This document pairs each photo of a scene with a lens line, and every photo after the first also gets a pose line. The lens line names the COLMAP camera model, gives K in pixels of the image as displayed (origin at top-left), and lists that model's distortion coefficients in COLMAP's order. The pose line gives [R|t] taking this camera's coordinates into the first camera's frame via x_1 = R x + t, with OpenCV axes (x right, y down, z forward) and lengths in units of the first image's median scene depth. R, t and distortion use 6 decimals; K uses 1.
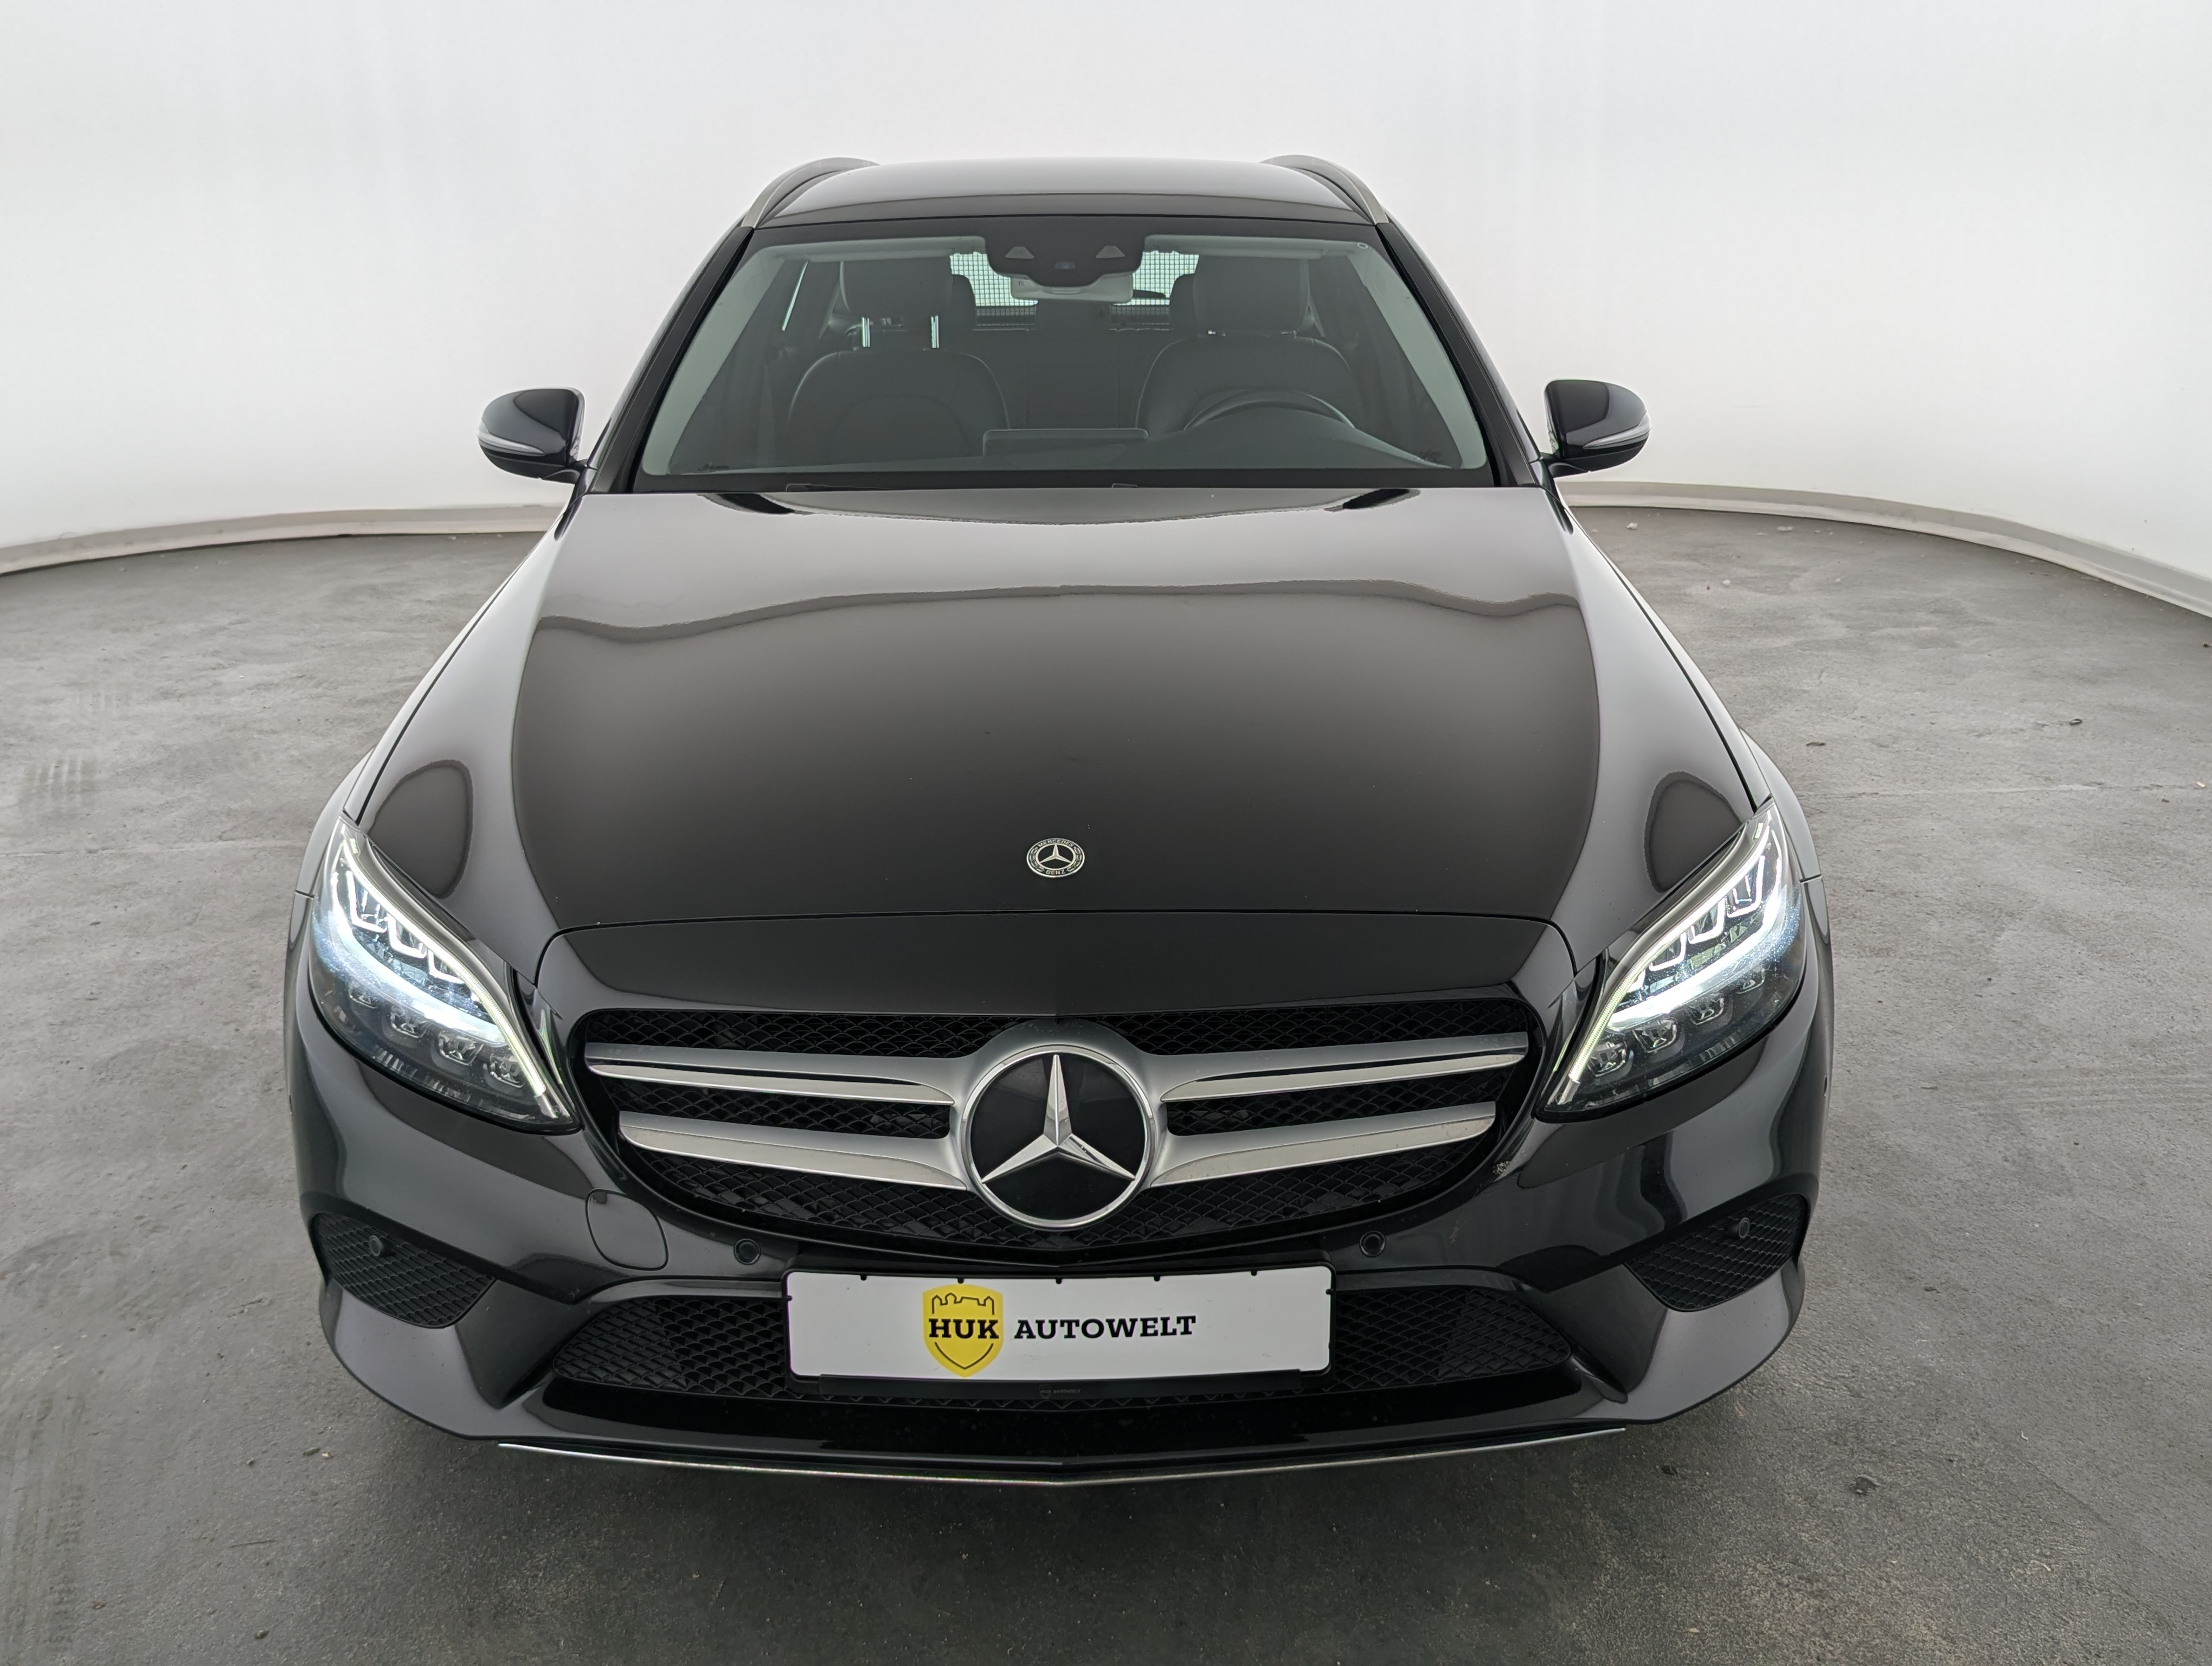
lens RADIAL K [[2056.2, 0, 1109.0], [0, 2056.2, 828.4], [0, 0, 1]] dist [0.030919, -0.031672]
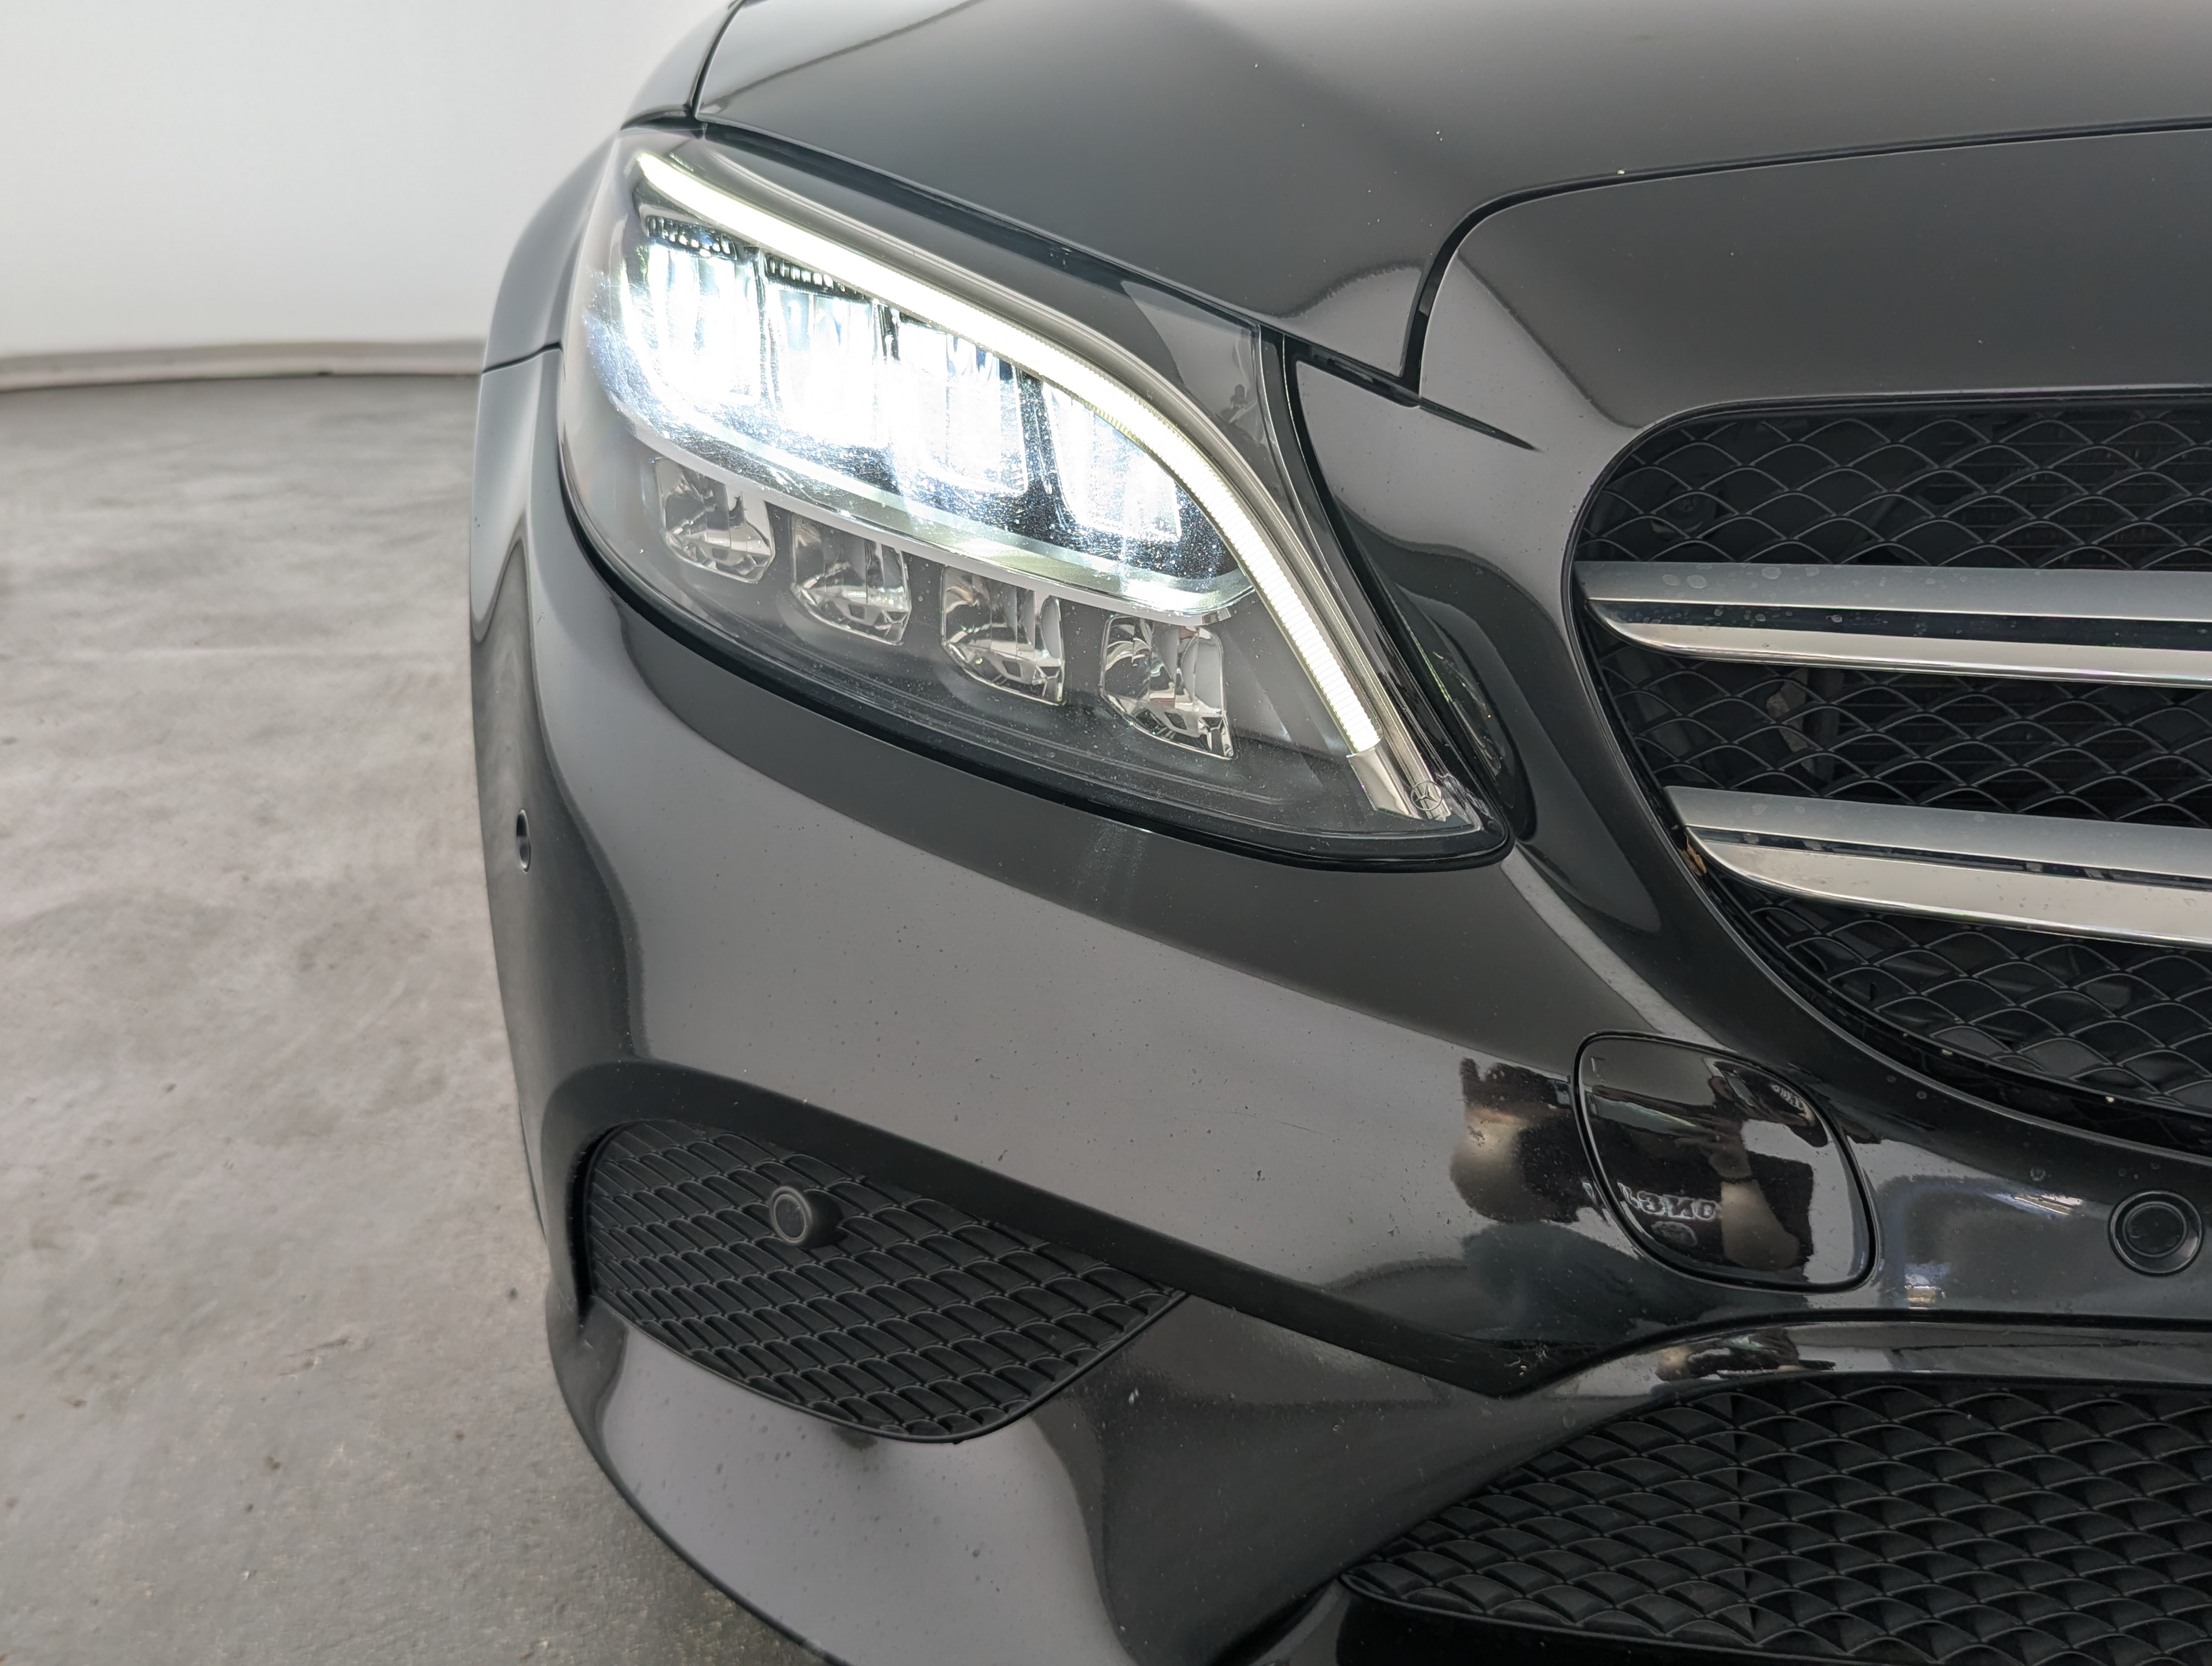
lens RADIAL K [[2056.2, 0, 1103.2], [0, 2056.2, 837.9], [0, 0, 1]] dist [0.030919, -0.031672]
pose [[0.999520, 0.009043, 0.029625, -0.207018], [-0.009084, 0.999958, 0.001233, 0.089987], [-0.029613, -0.001502, 0.999560, 0.425180]]
